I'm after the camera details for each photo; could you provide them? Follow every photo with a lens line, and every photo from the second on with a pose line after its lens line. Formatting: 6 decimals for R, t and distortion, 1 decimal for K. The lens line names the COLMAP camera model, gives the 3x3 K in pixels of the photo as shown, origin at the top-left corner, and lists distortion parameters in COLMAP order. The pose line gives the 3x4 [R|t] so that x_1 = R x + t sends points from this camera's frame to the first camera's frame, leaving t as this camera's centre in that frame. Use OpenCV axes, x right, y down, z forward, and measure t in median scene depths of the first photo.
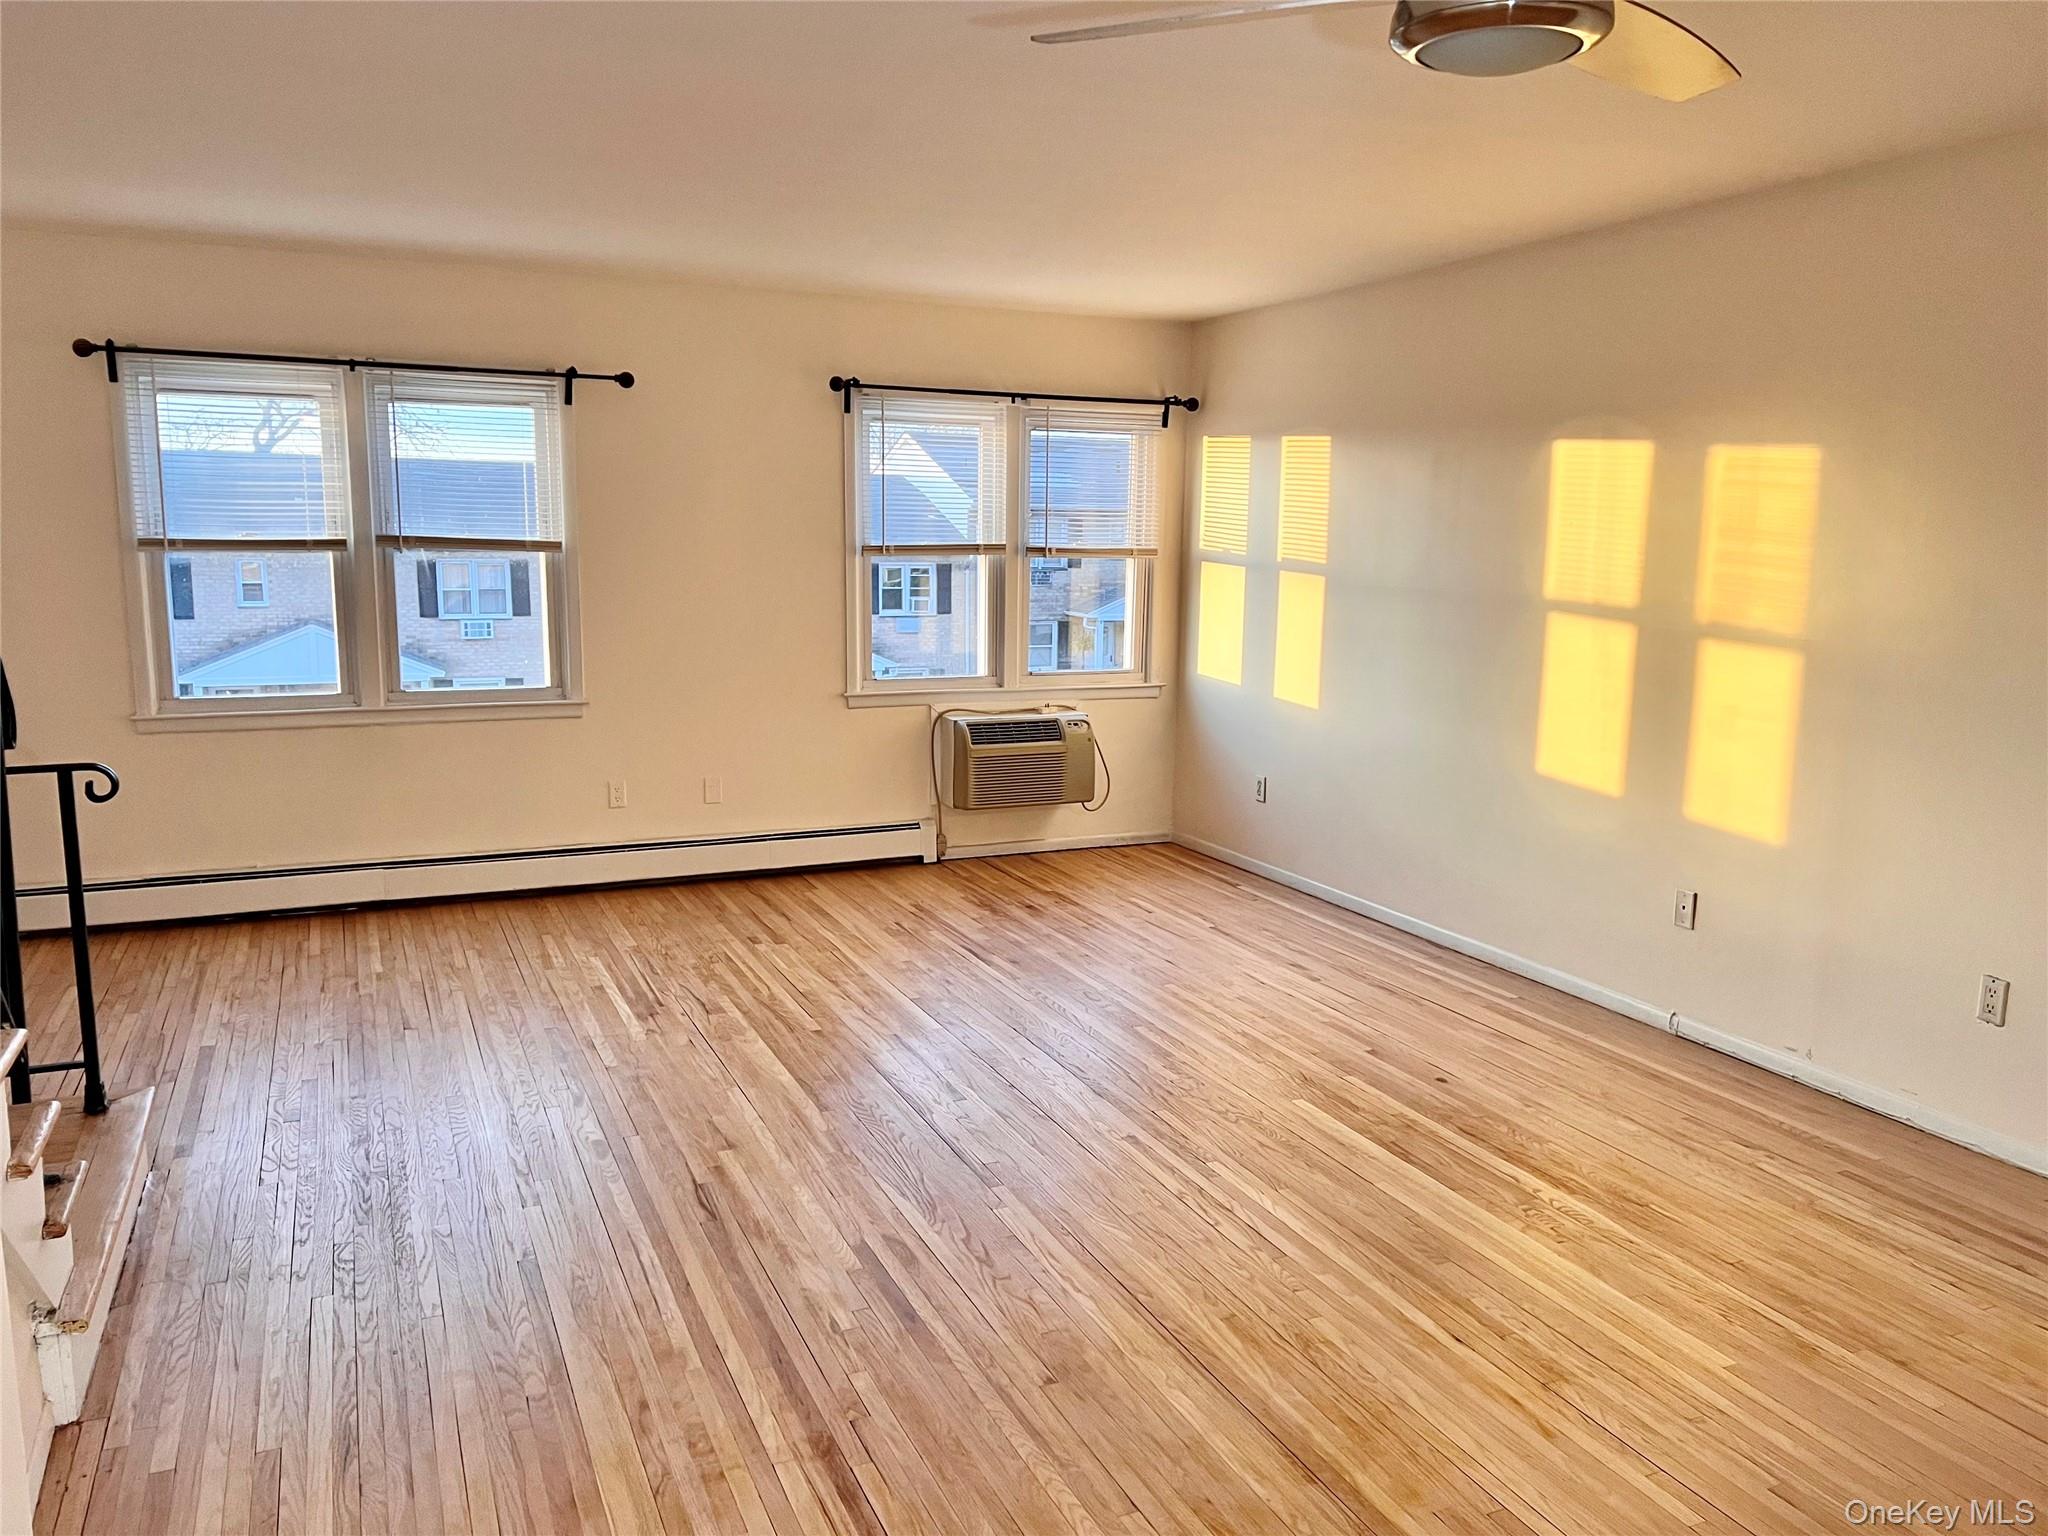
lens RADIAL K [[1519.0, 0, 1019.7], [0, 1519.0, 800.6], [0, 0, 1]] dist [0.106066, -0.145204]
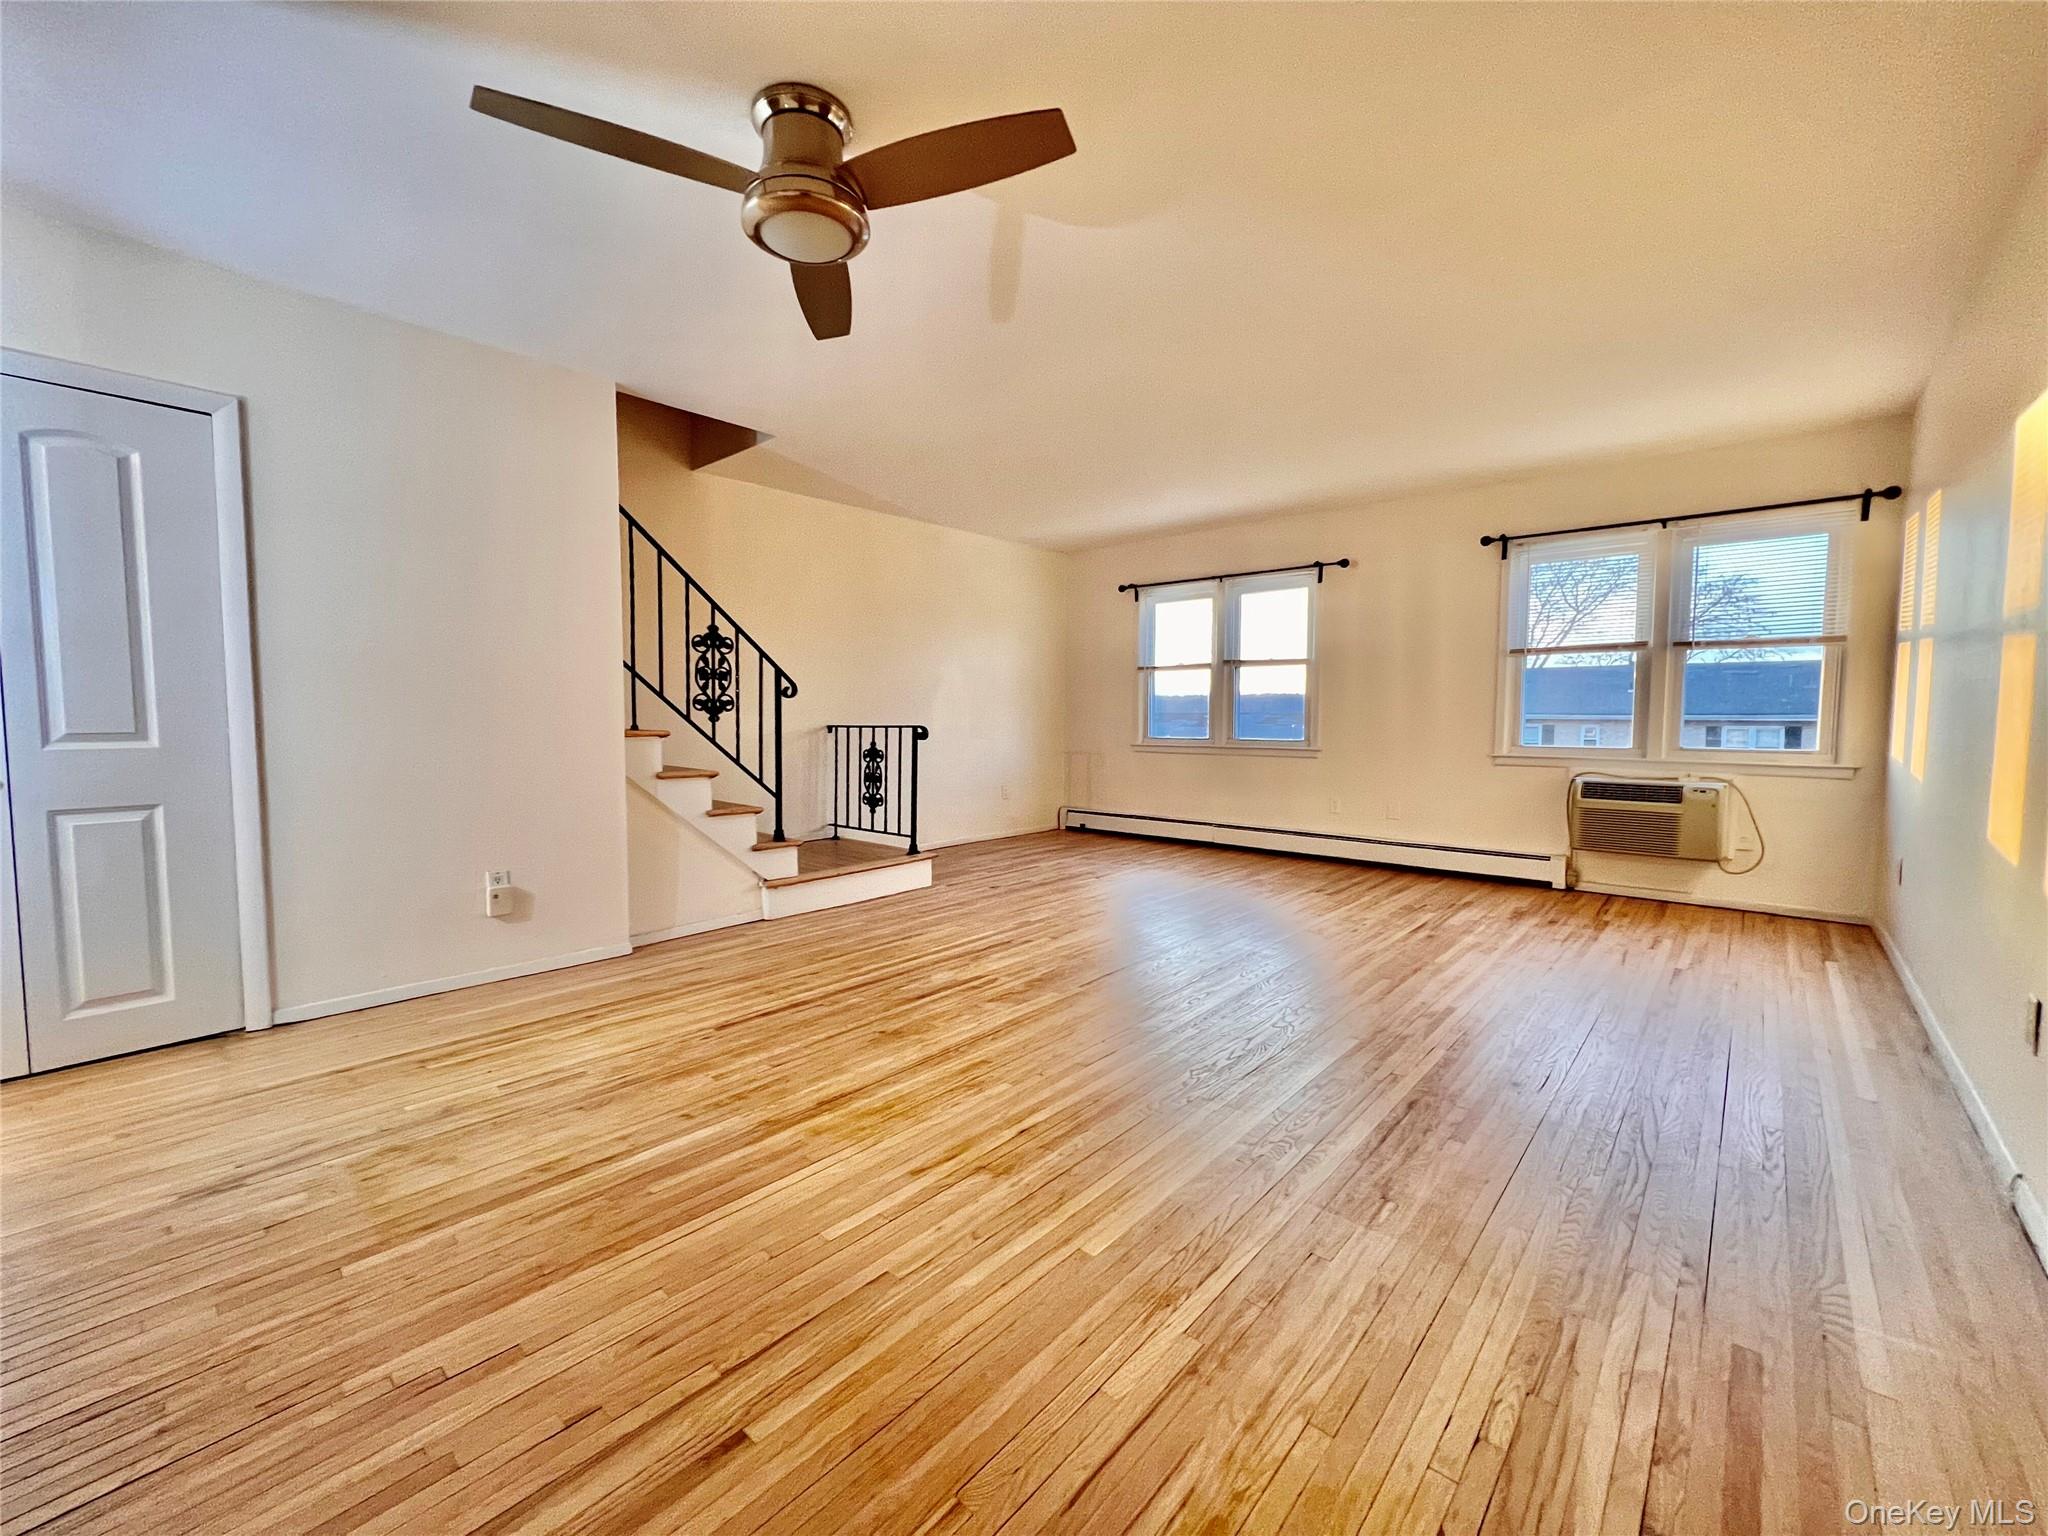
lens RADIAL K [[823.4, 0, 1014.0], [0, 823.4, 766.2], [0, 0, 1]] dist [-0.002322, -0.000320]
pose [[0.403913, 0.049539, -0.913455, 0.722576], [-0.157239, 0.987431, -0.015977, 0.041396], [0.901182, 0.150085, 0.406626, 0.522585]]
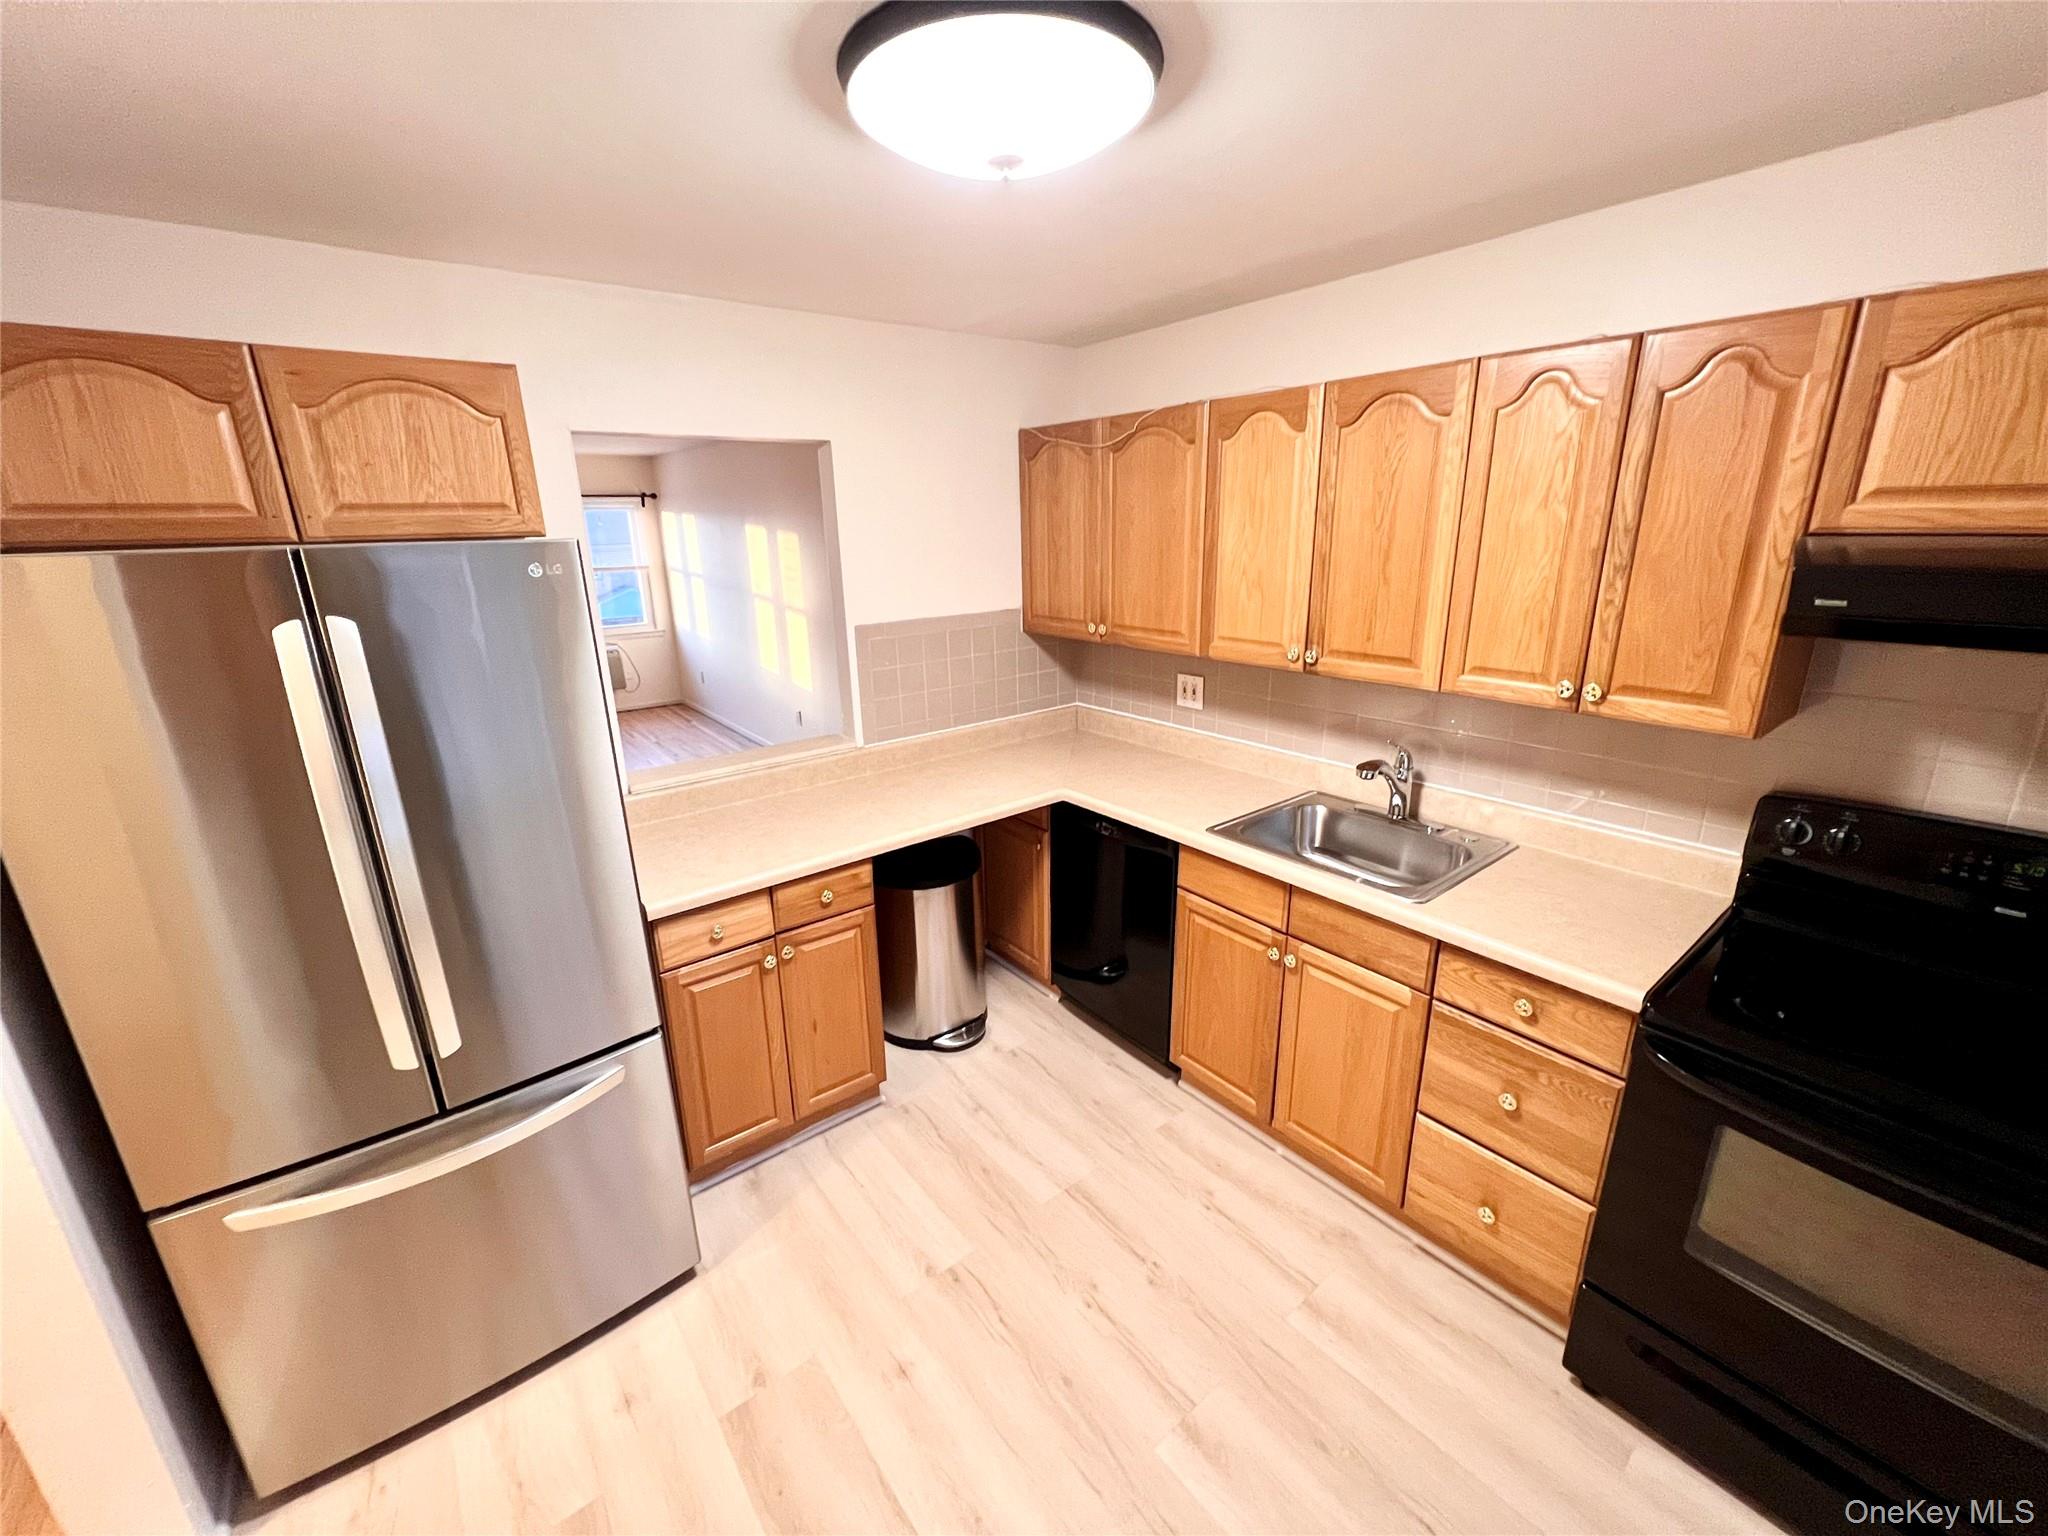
lens RADIAL K [[823.4, 0, 1014.0], [0, 823.4, 766.2], [0, 0, 1]] dist [-0.002322, -0.000320]
pose [[0.970882, -0.099489, 0.217923, 0.583756], [0.073645, 0.989586, 0.123677, 0.010047], [-0.227958, -0.104027, 0.968098, -0.464296]]
